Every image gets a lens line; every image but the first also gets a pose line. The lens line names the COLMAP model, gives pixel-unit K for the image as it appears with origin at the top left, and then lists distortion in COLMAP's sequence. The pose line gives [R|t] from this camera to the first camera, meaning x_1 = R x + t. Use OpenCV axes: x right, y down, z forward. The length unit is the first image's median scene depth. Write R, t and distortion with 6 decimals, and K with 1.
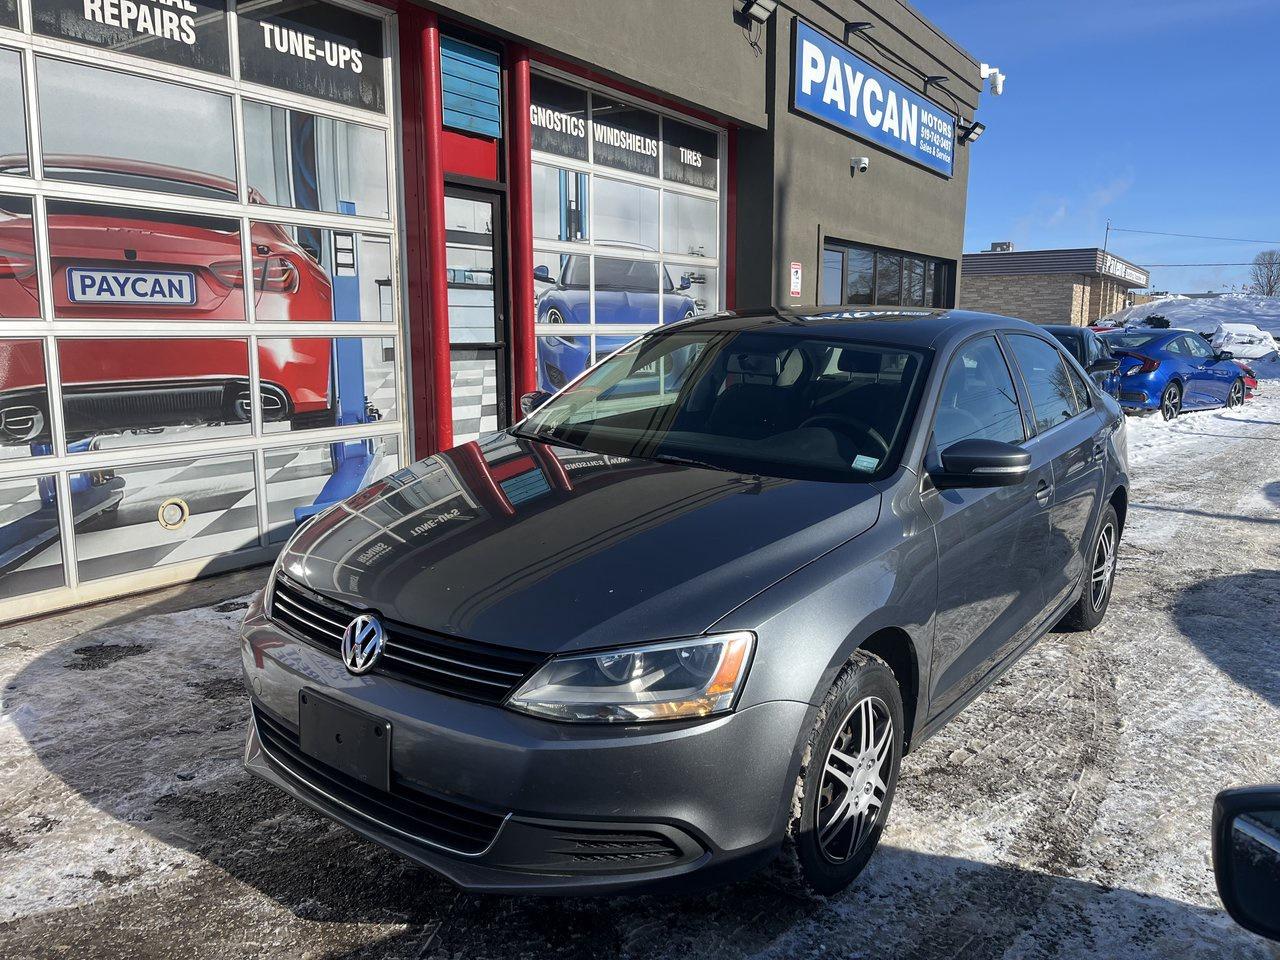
lens RADIAL K [[954.2, 0, 640.3], [0, 954.2, 475.1], [0, 0, 1]] dist [0.063274, -0.083289]
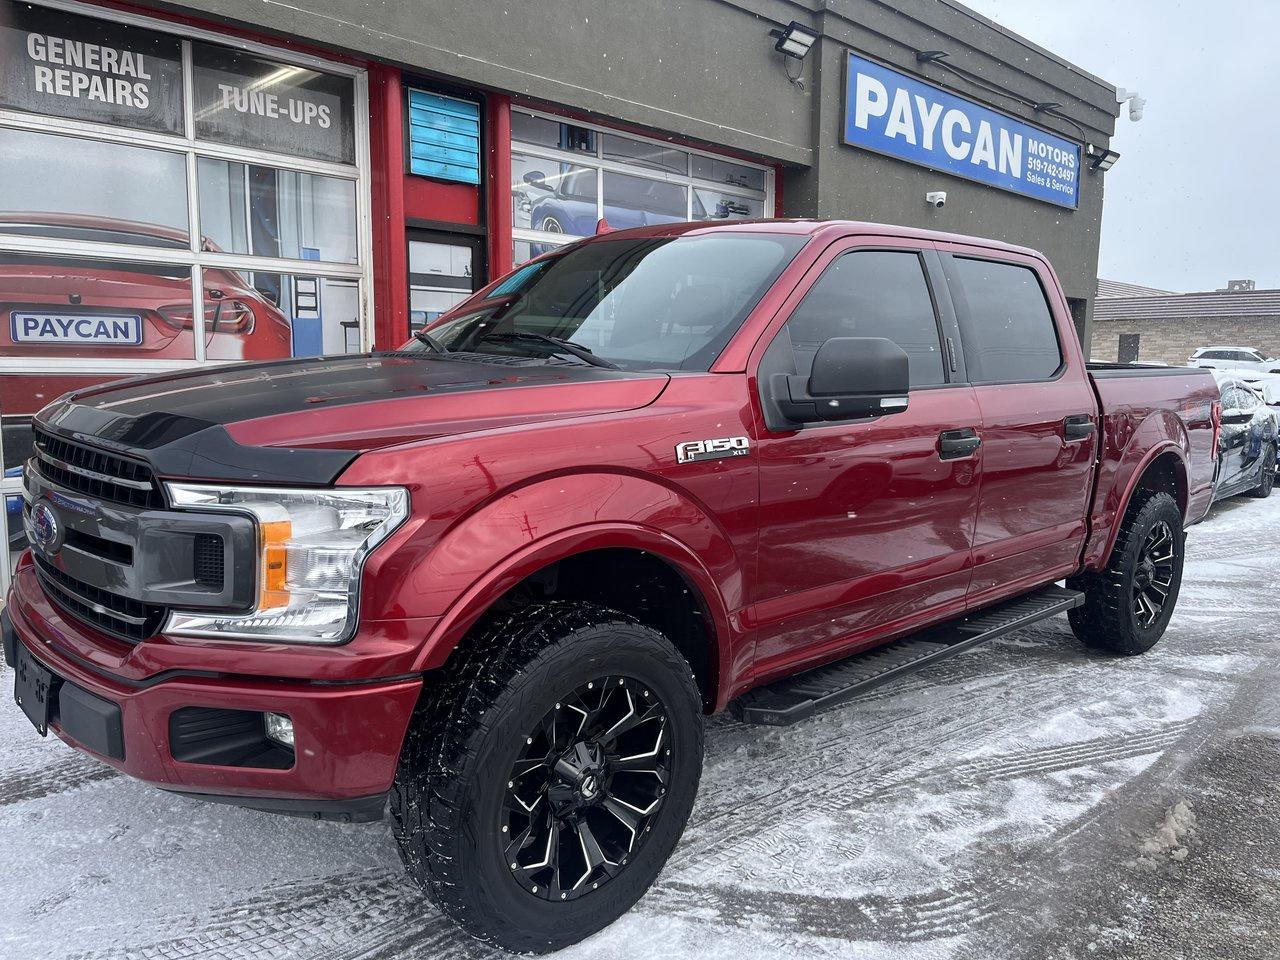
lens RADIAL K [[954.2, 0, 642.9], [0, 954.2, 481.4], [0, 0, 1]] dist [0.063274, -0.083289]
pose [[0.977327, 0.030839, -0.209476, 0.263873], [-0.038719, 0.998684, -0.033622, -0.006879], [0.208163, 0.040971, 0.977236, 0.050970]]
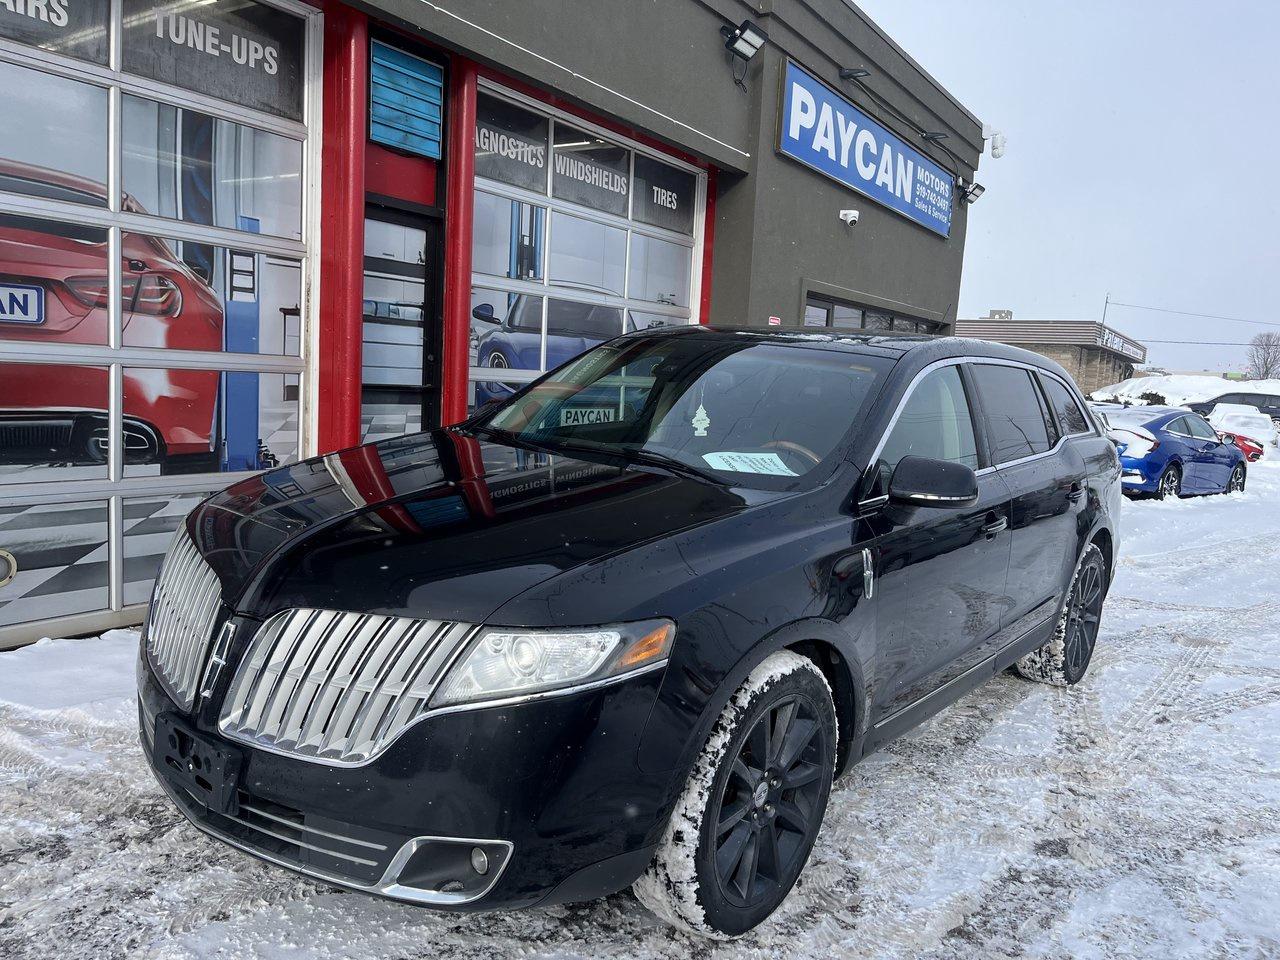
lens RADIAL K [[954.2, 0, 638.6], [0, 954.2, 481.2], [0, 0, 1]] dist [0.063274, -0.083289]
pose [[0.998511, 0.054335, 0.004841, 0.054484], [-0.054086, 0.997660, -0.041816, -0.025564], [-0.007102, 0.041492, 0.999114, 0.122823]]
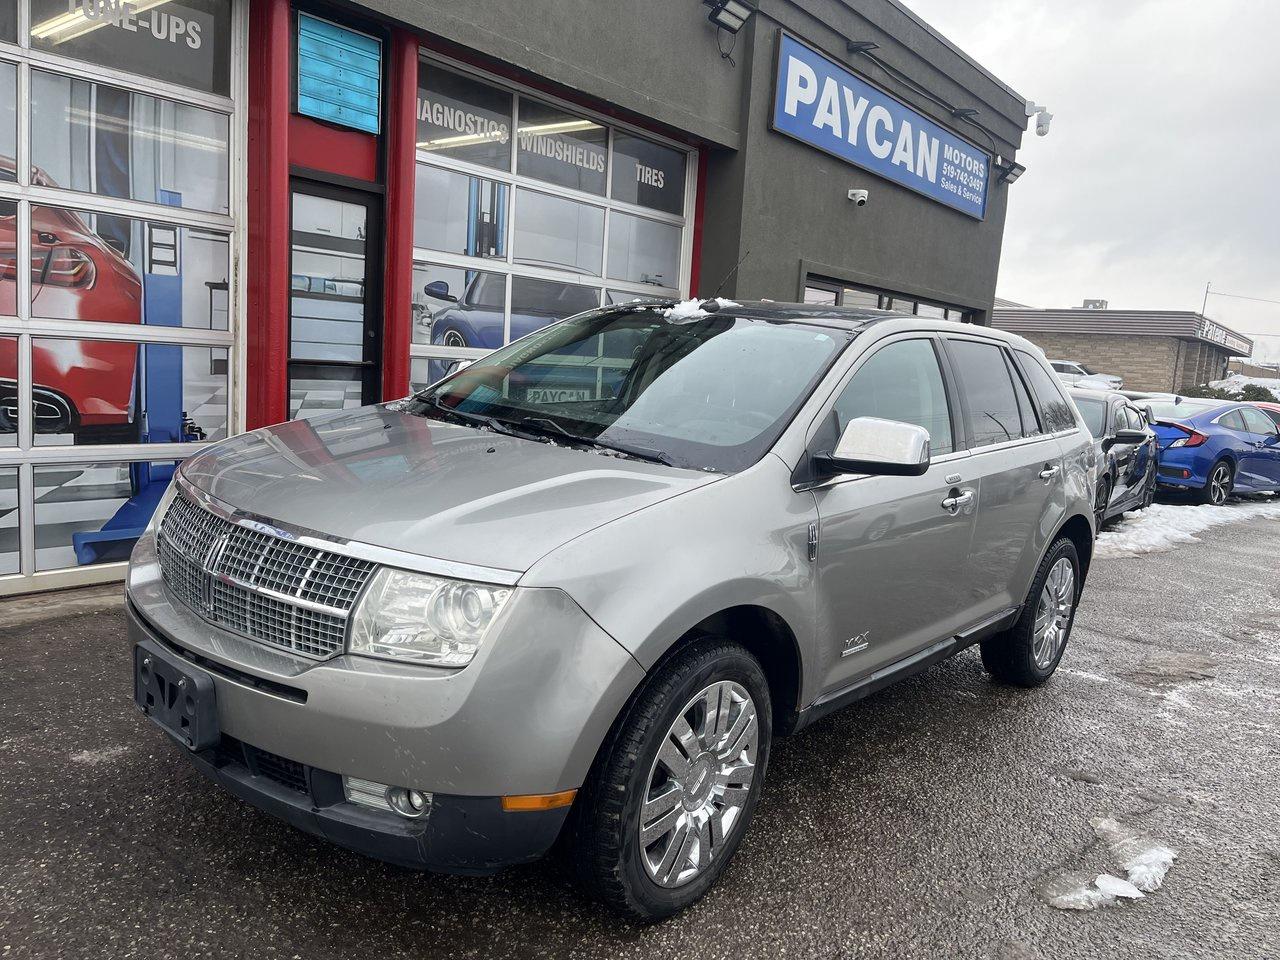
lens RADIAL K [[954.2, 0, 646.1], [0, 954.2, 485.0], [0, 0, 1]] dist [0.063274, -0.083289]
pose [[0.994214, 0.076364, -0.075542, 0.204154], [-0.078135, 0.996726, -0.020775, -0.029190], [0.073708, 0.026557, 0.996926, 0.145963]]
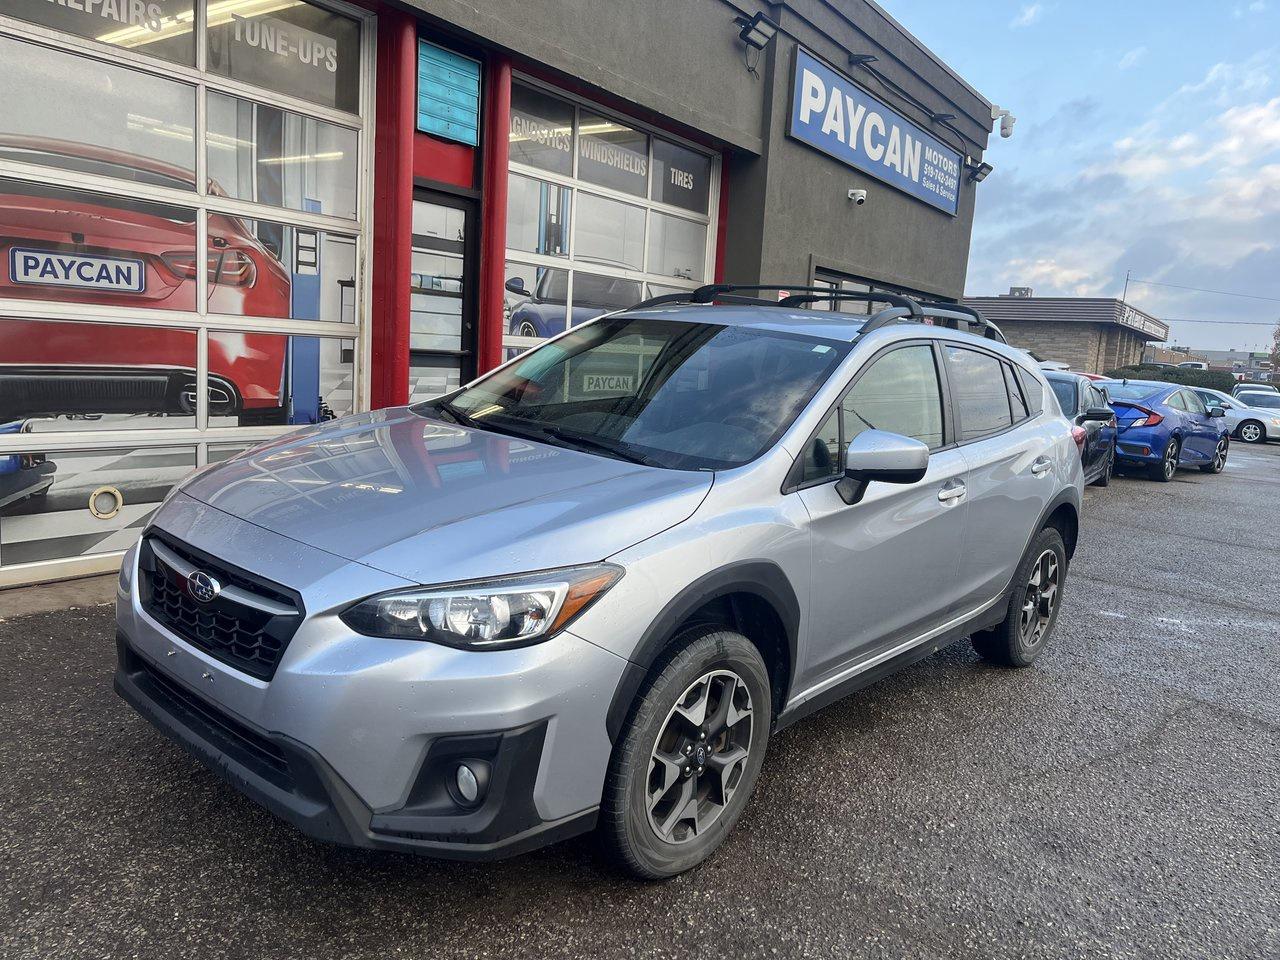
lens RADIAL K [[954.2, 0, 633.8], [0, 954.2, 480.2], [0, 0, 1]] dist [0.063274, -0.083289]
pose [[0.997969, 0.061571, -0.016311, 0.055977], [-0.061862, 0.997923, -0.017976, 0.001520], [0.015170, 0.018949, 0.999705, 0.017559]]
